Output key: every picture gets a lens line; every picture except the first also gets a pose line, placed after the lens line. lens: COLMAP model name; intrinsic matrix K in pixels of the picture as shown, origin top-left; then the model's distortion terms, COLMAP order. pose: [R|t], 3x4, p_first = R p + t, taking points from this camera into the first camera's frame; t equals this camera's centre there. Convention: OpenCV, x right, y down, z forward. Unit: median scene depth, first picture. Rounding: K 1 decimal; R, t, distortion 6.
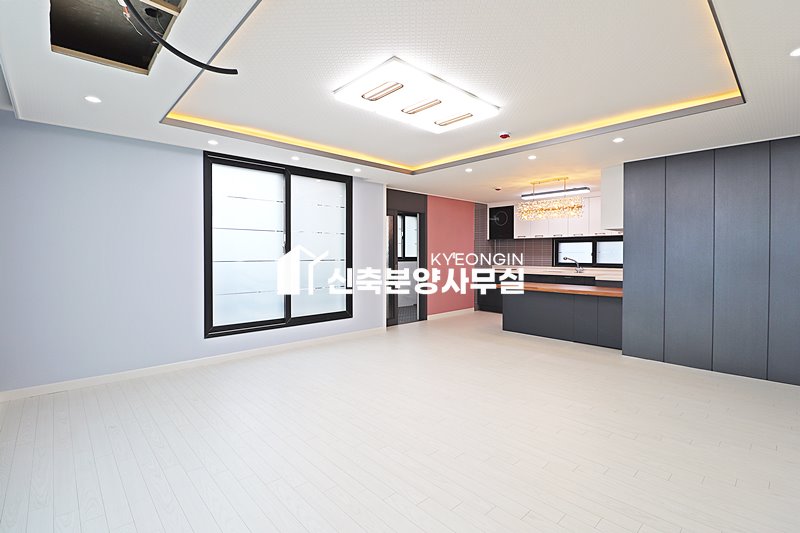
lens RADIAL K [[365.5, 0, 402.0], [0, 365.5, 256.2], [0, 0, 1]] dist [-0.002590, -0.000343]
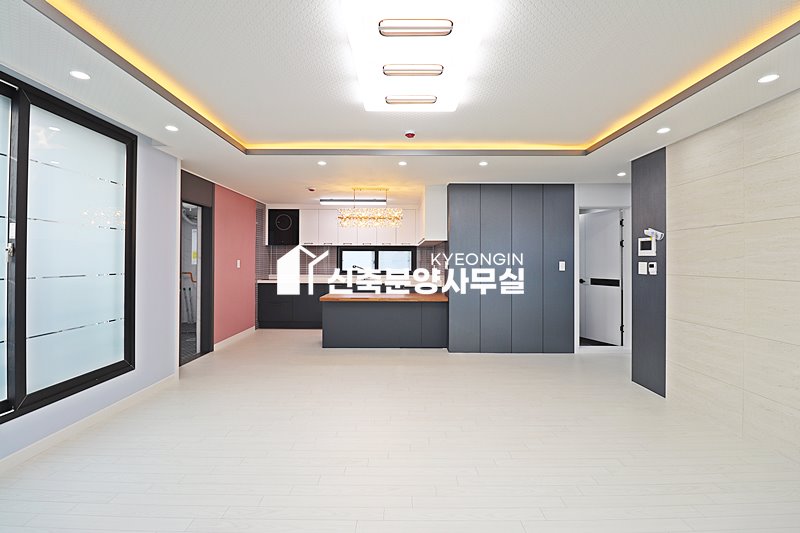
lens RADIAL K [[359.2, 0, 404.2], [0, 359.2, 256.1], [0, 0, 1]] dist [-0.002792, -0.017697]
pose [[0.667555, 0.013393, 0.744440, -0.279865], [0.000706, 0.999826, -0.018621, -0.004668], [-0.744560, 0.012957, 0.667430, 0.287888]]
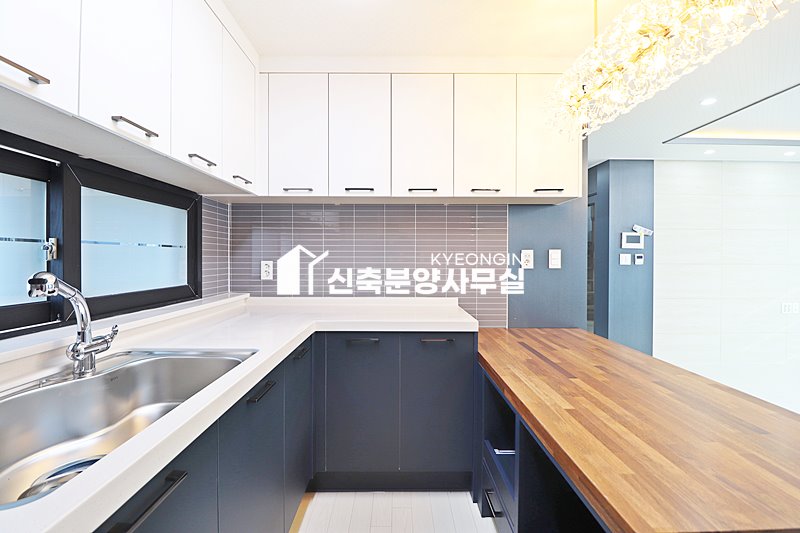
lens RADIAL K [[369.4, 0, 401.5], [0, 369.4, 264.7], [0, 0, 1]] dist [0.008762, -0.019210]
pose [[-0.743207, -0.012932, 0.668936, 0.354620], [0.003037, 0.999738, 0.022702, -0.002161], [-0.669055, 0.018904, -0.742973, 1.309603]]
